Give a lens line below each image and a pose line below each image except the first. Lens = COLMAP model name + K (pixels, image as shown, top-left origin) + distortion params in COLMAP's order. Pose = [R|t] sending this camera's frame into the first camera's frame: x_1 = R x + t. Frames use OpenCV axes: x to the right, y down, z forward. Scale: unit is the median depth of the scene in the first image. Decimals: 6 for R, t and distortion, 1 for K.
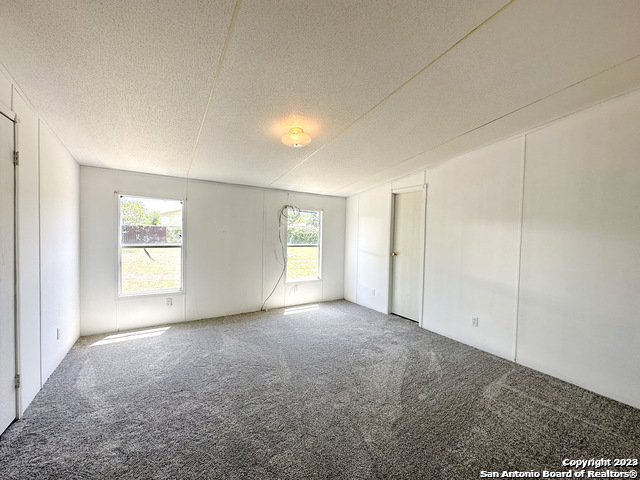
lens RADIAL K [[254.8, 0, 314.5], [0, 254.8, 241.3], [0, 0, 1]] dist [-0.001269, 0.000120]
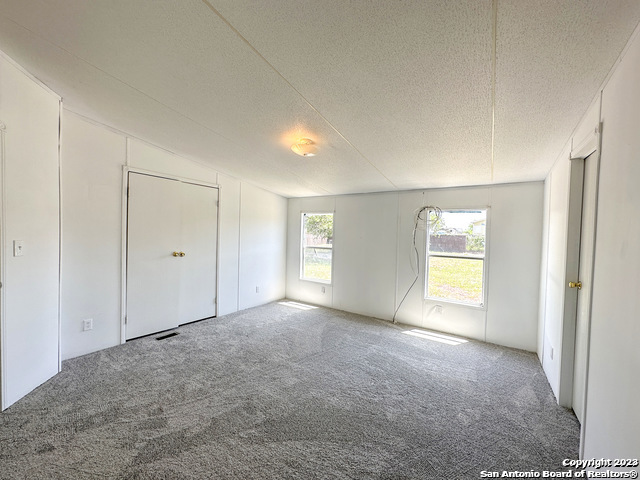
lens RADIAL K [[254.8, 0, 318.0], [0, 254.8, 235.1], [0, 0, 1]] dist [-0.001269, 0.000120]
pose [[0.420053, -0.013517, -0.907399, 0.516019], [-0.052120, 0.997879, -0.038992, 0.005010], [0.906002, 0.063672, 0.418457, 0.330546]]
